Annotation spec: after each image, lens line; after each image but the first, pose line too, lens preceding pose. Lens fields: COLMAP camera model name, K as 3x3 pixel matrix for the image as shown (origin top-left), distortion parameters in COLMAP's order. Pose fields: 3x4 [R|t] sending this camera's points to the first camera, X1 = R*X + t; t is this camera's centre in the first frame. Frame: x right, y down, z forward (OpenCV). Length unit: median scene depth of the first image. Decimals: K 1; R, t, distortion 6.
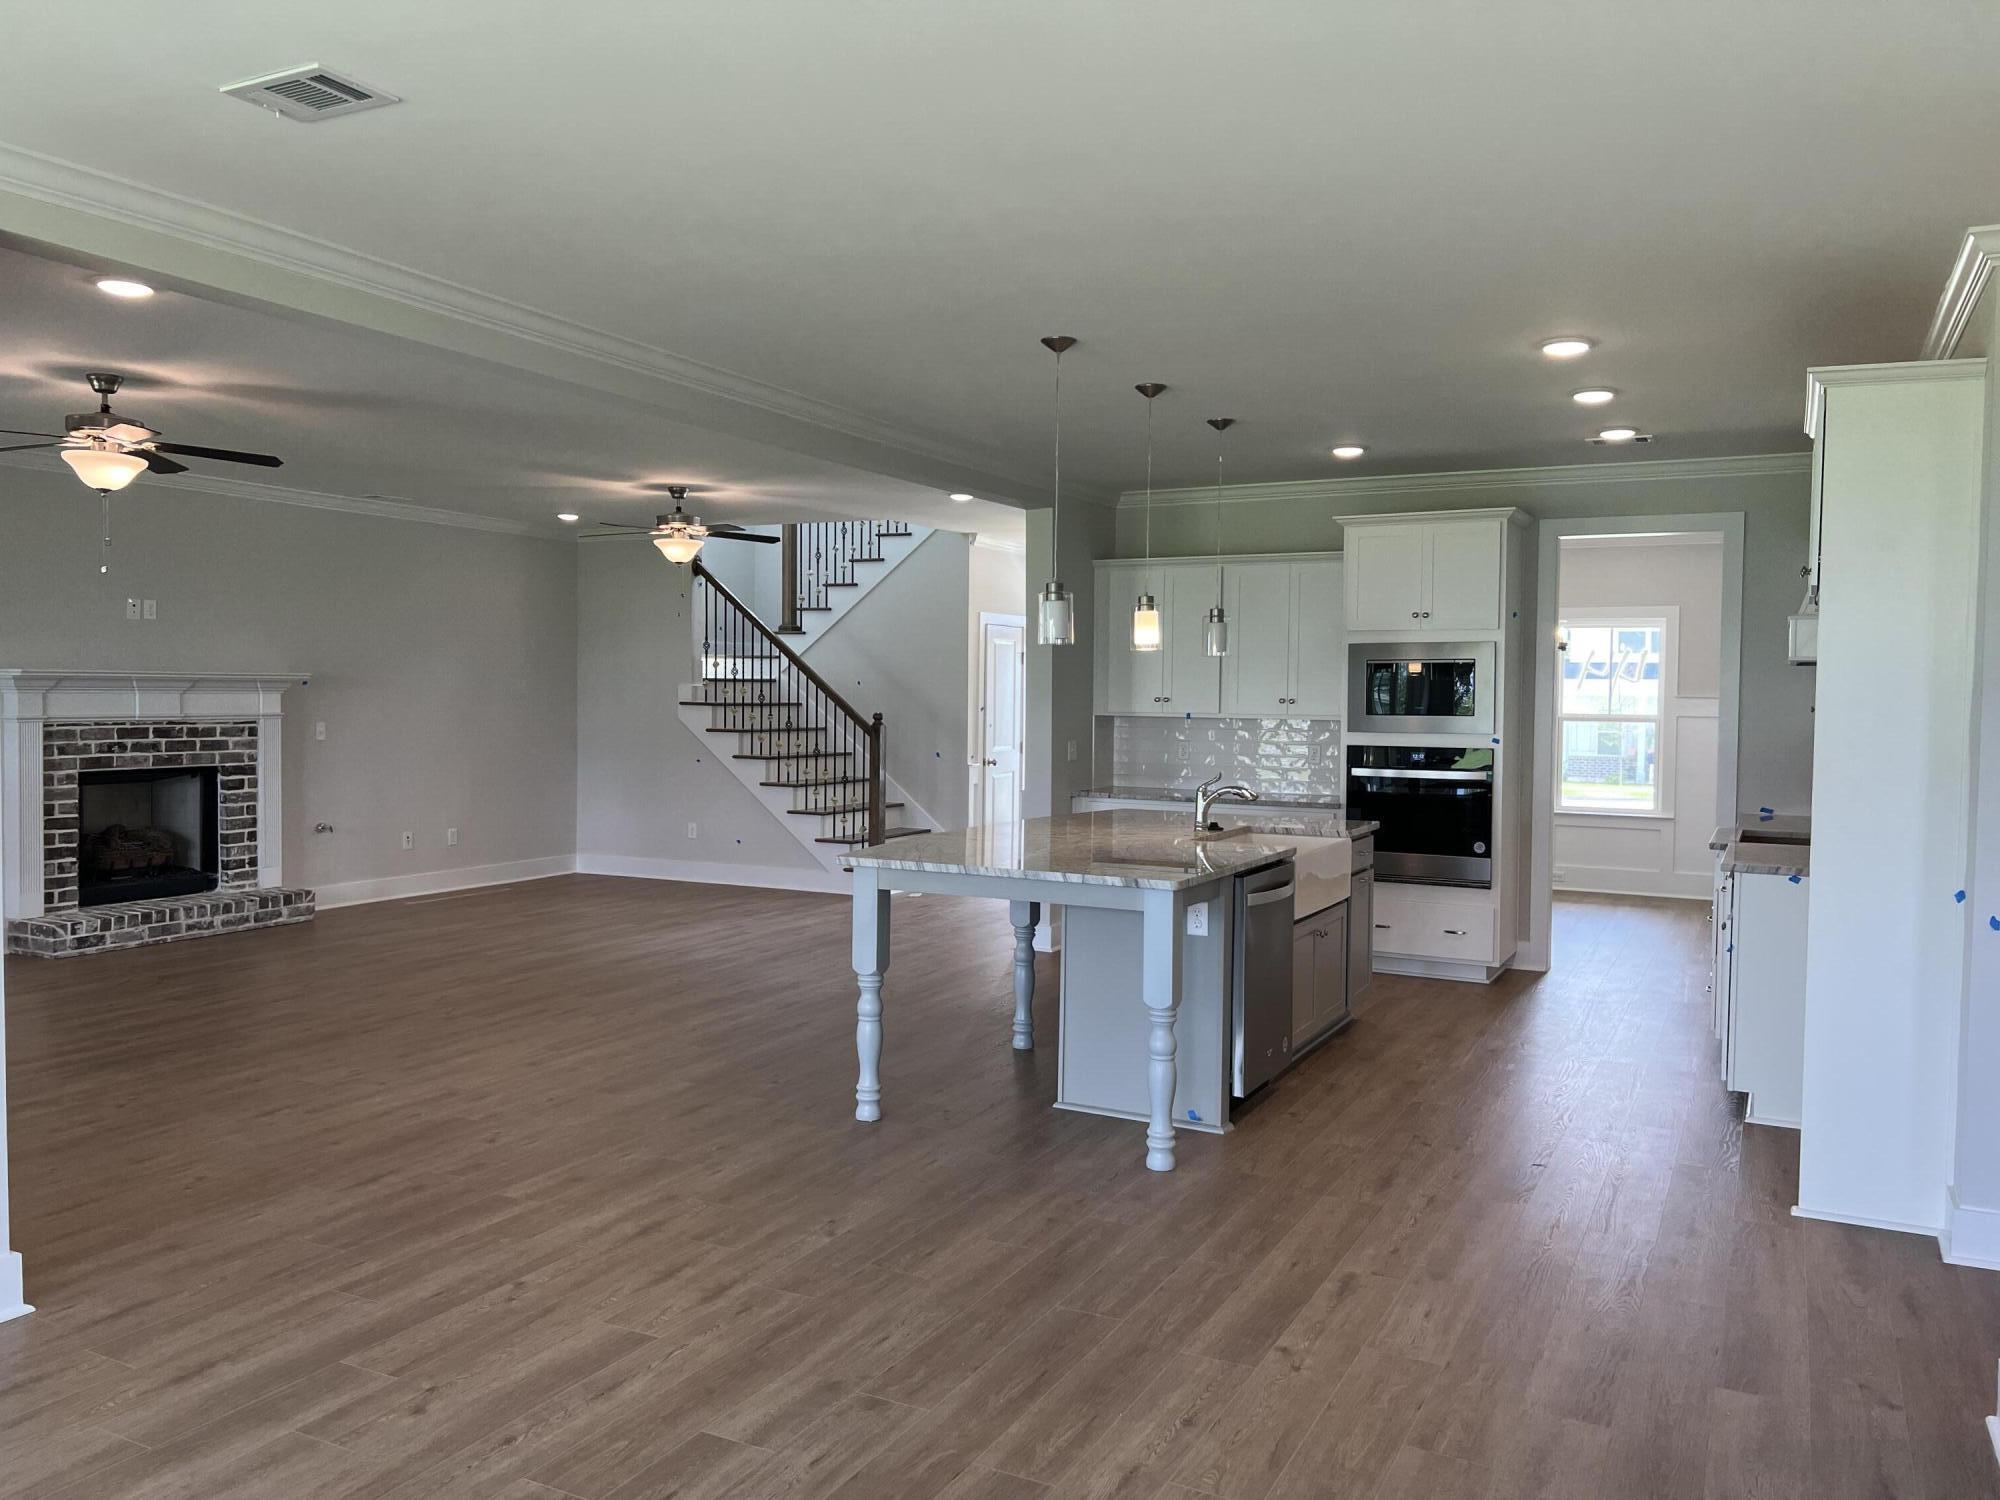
lens RADIAL K [[1520.6, 0, 974.6], [0, 1520.6, 754.4], [0, 0, 1]] dist [0.024761, -0.003668]
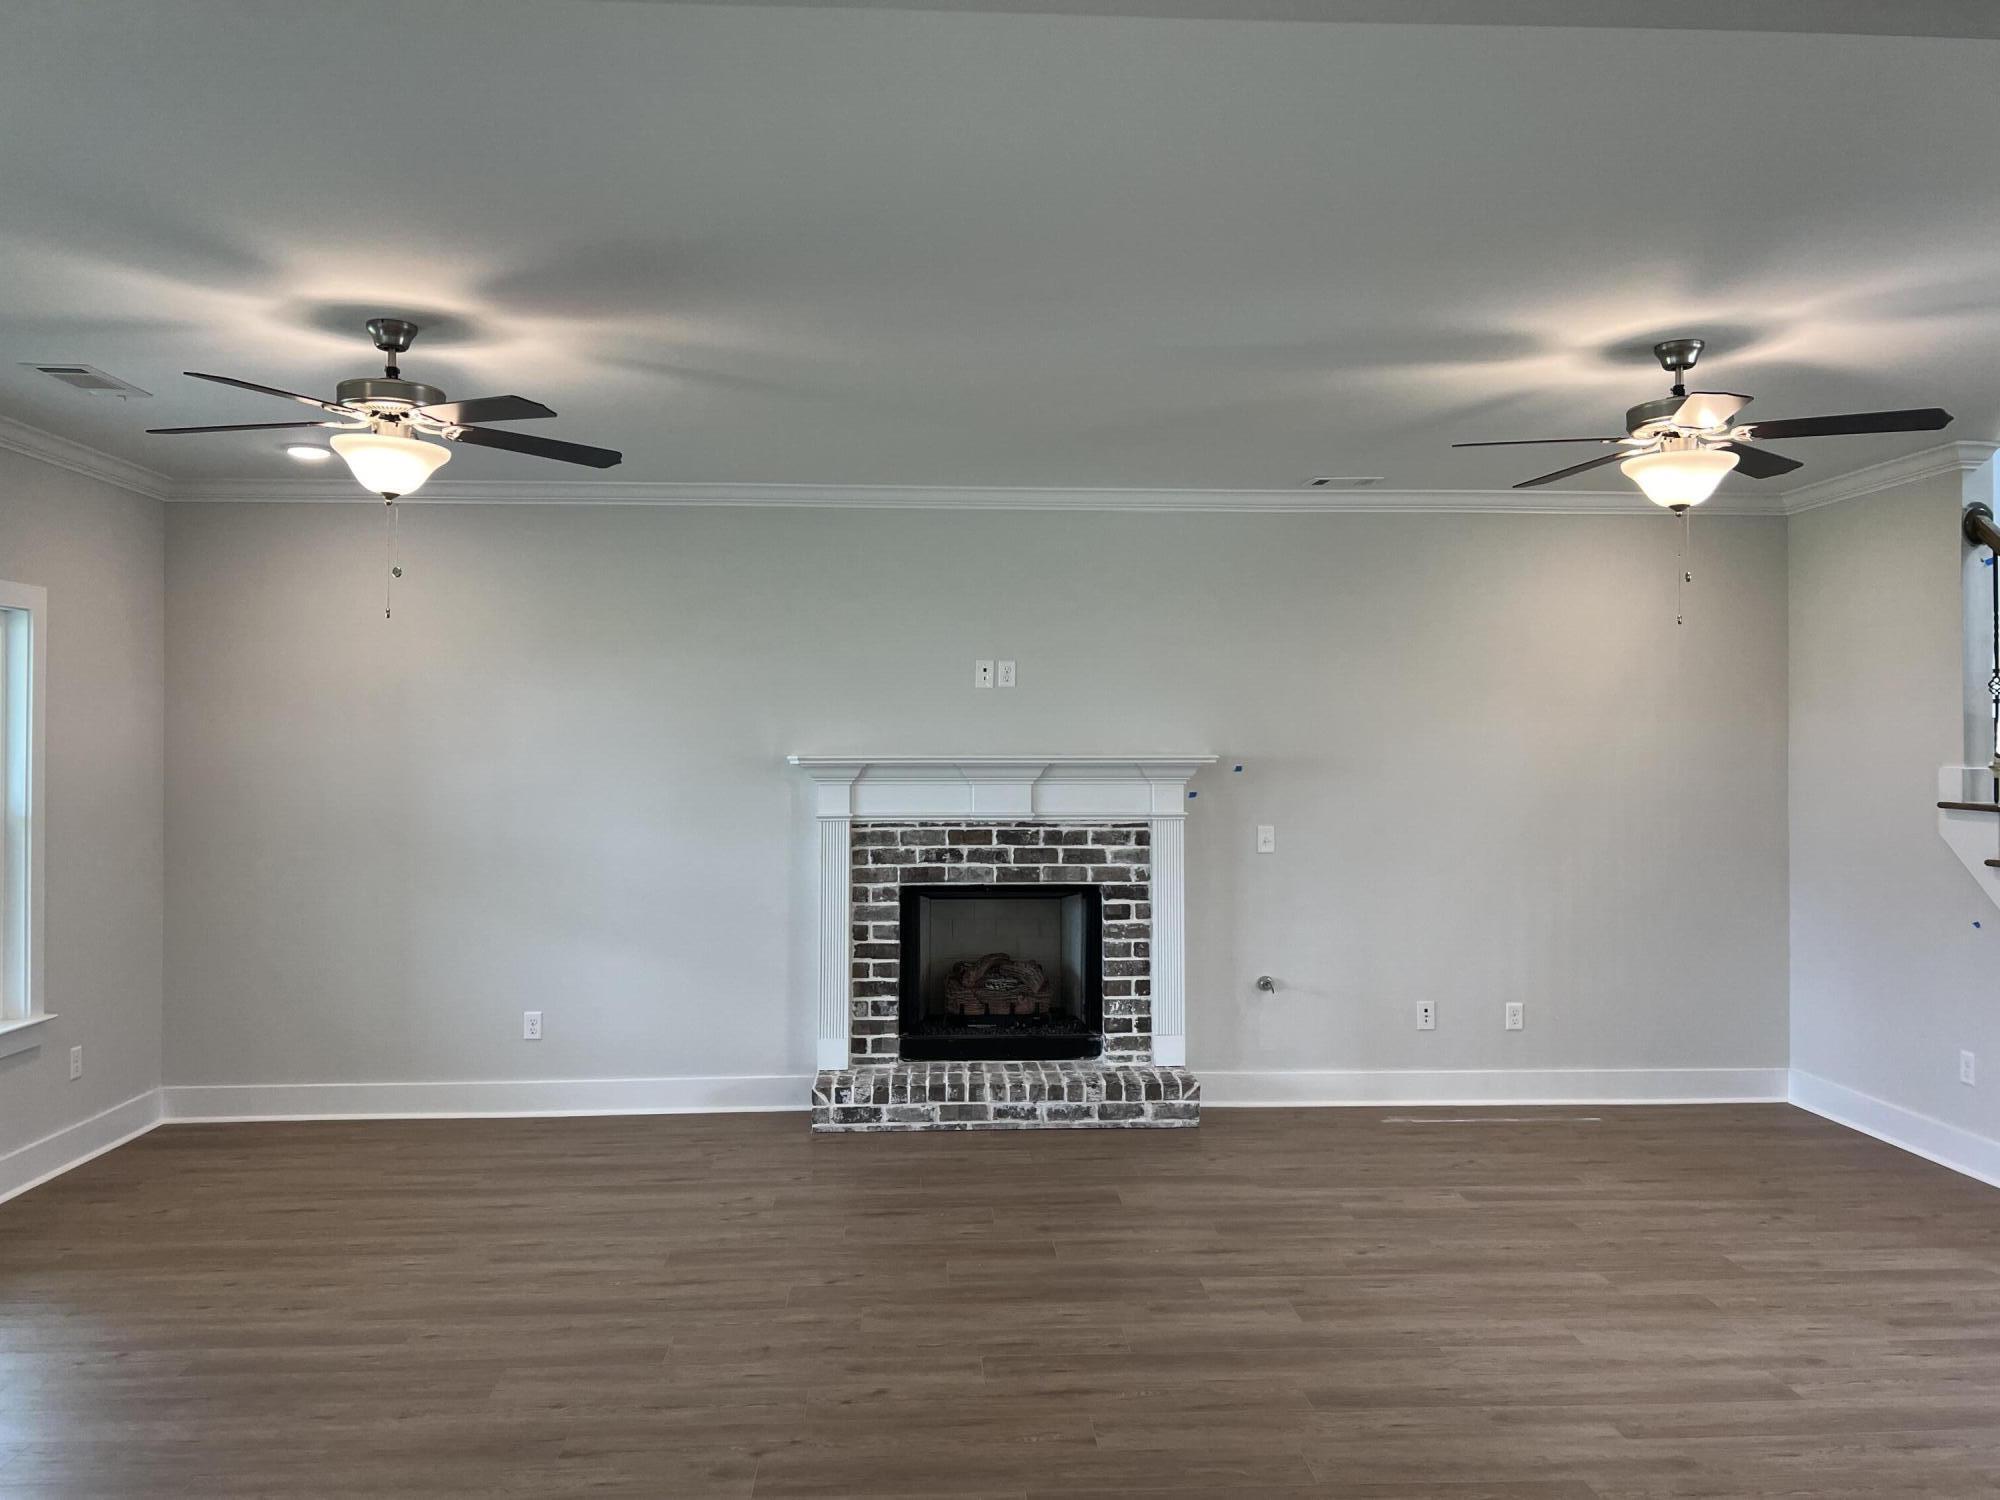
lens RADIAL K [[1507.8, 0, 1004.1], [0, 1507.8, 714.1], [0, 0, 1]] dist [0.109397, -0.165729]
pose [[0.523512, -0.032658, -0.851392, 0.097638], [-0.031411, 0.997846, -0.057590, -0.032027], [0.851439, 0.056892, 0.521358, 0.617791]]
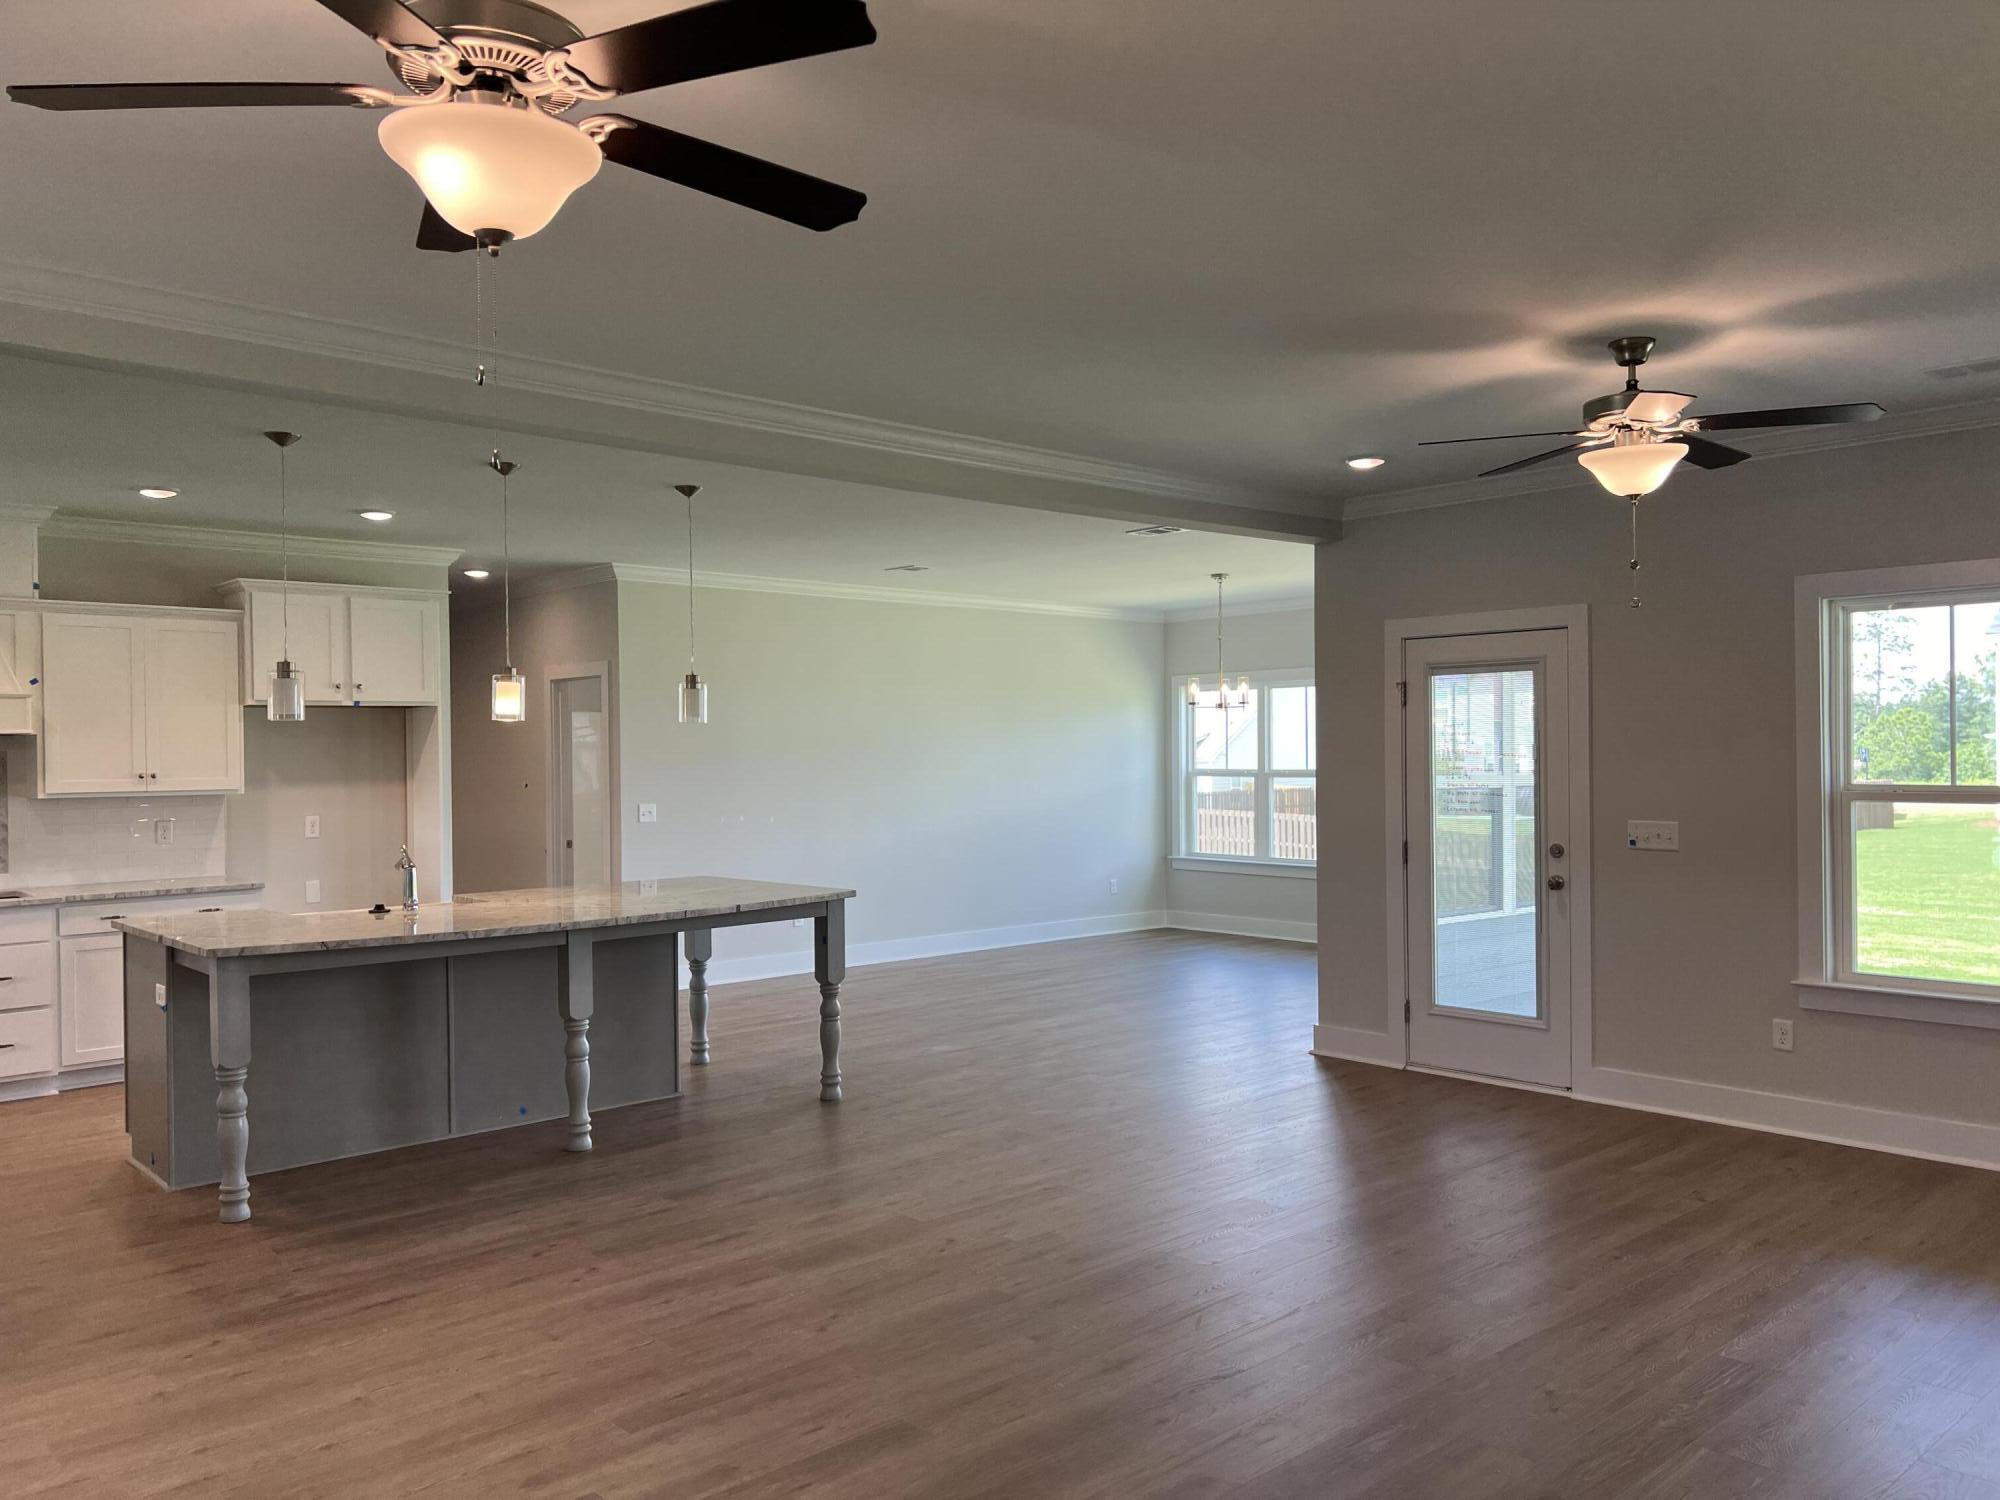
lens RADIAL K [[1520.6, 0, 974.6], [0, 1520.6, 754.4], [0, 0, 1]] dist [0.024761, -0.003668]
pose [[-0.939210, -0.001116, 0.343342, -0.363705], [0.015475, 0.998841, 0.045579, -0.059966], [-0.342995, 0.048121, -0.938104, 1.263204]]
